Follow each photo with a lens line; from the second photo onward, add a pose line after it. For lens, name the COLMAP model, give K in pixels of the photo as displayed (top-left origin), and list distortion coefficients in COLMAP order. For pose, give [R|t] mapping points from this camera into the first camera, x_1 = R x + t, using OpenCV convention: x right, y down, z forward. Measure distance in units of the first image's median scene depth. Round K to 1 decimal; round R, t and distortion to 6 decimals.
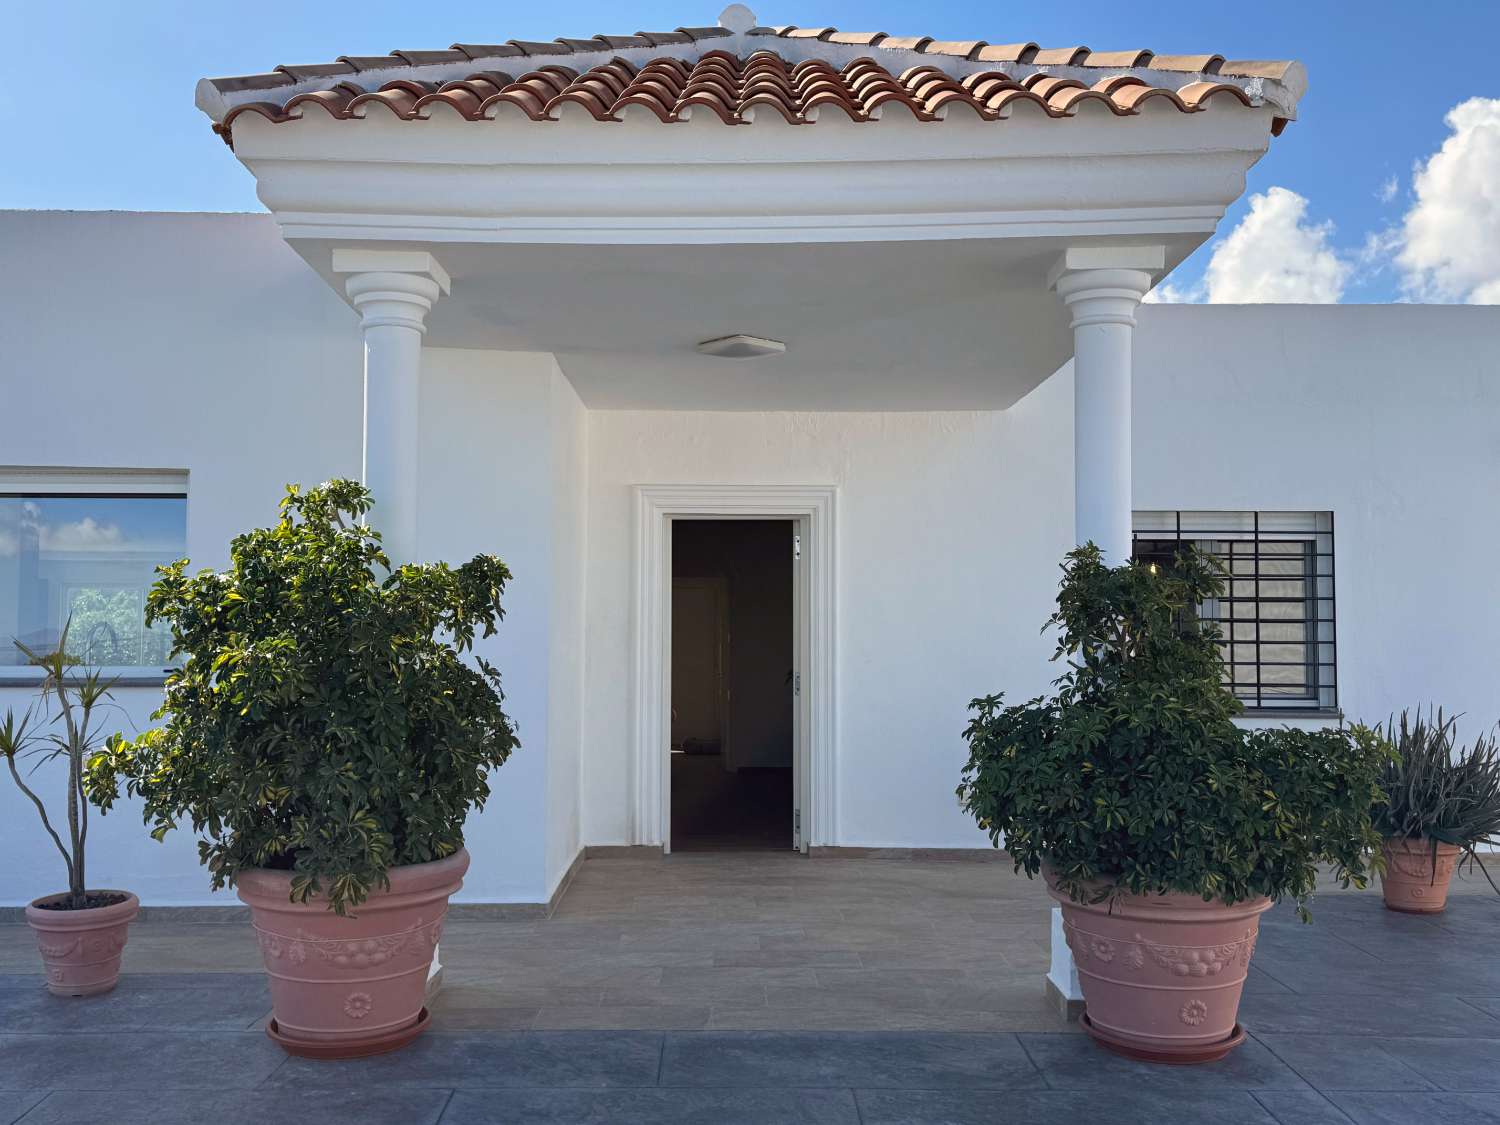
lens RADIAL K [[1516.5, 0, 750.8], [0, 1516.5, 590.5], [0, 0, 1]] dist [0.003799, 0.002351]
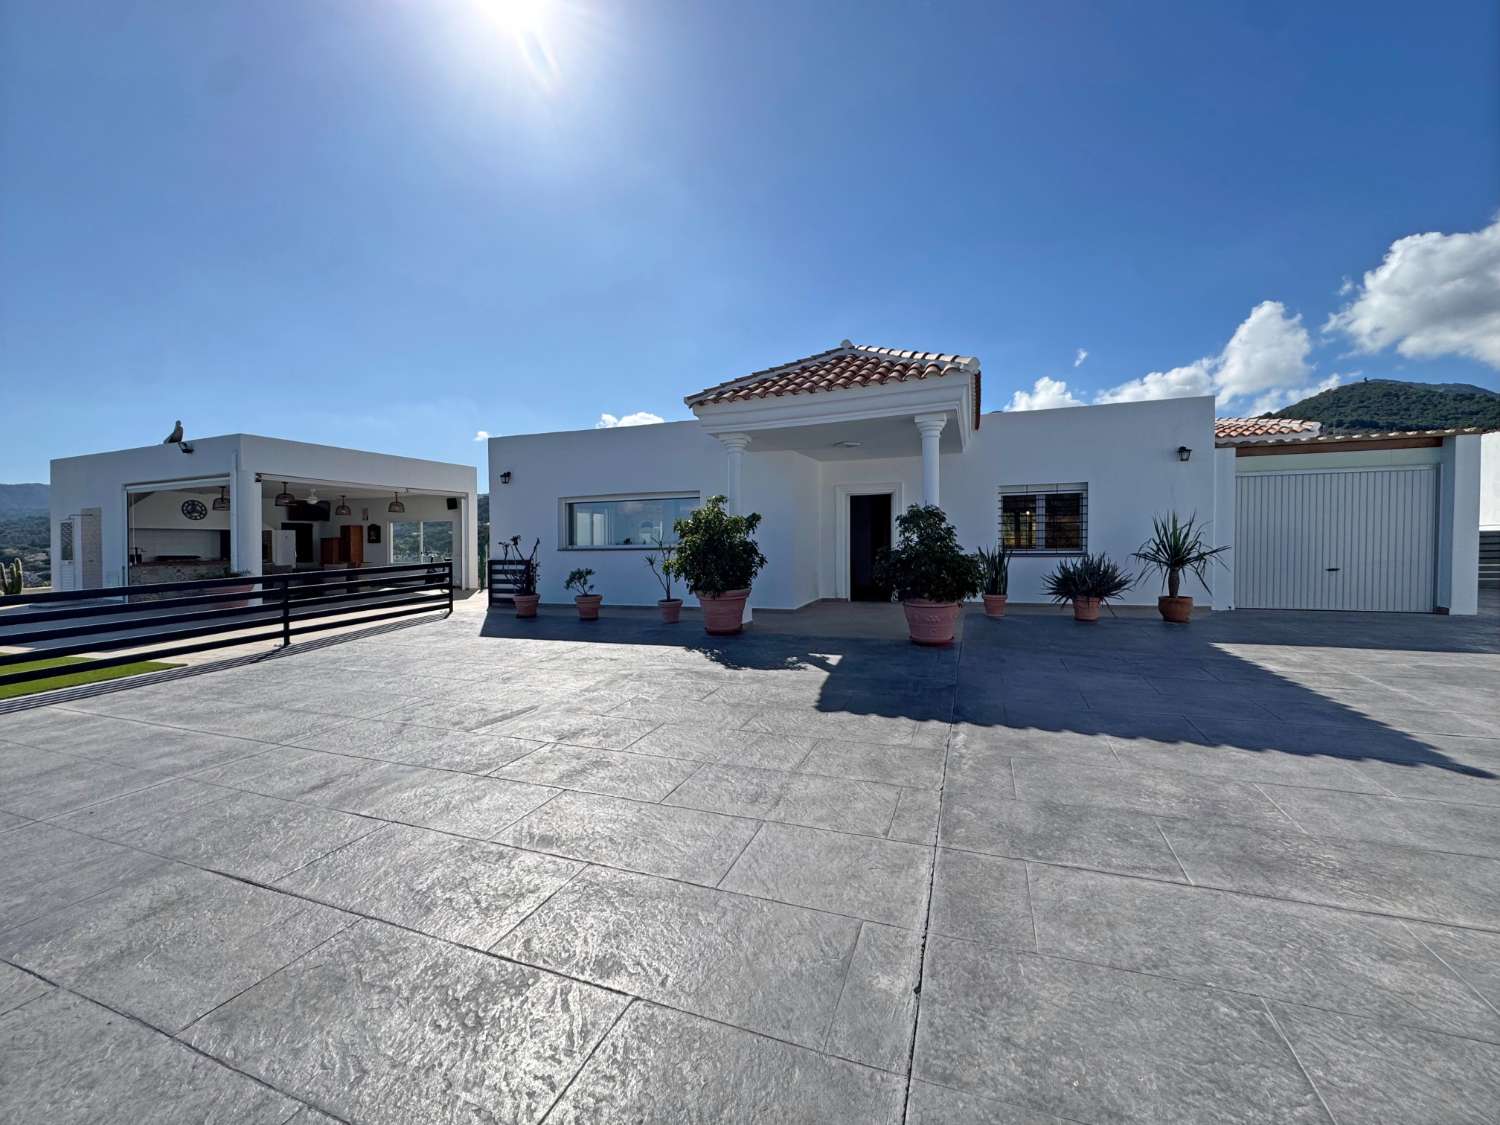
lens RADIAL K [[600.8, 0, 750.0], [0, 600.8, 562.5], [0, 0, 1]] dist [0.003346, 0.000466]
pose [[0.933411, -0.006502, -0.358750, 0.362125], [0.032546, 0.997248, 0.066605, 0.000823], [0.357330, -0.073846, 0.931054, -0.443551]]
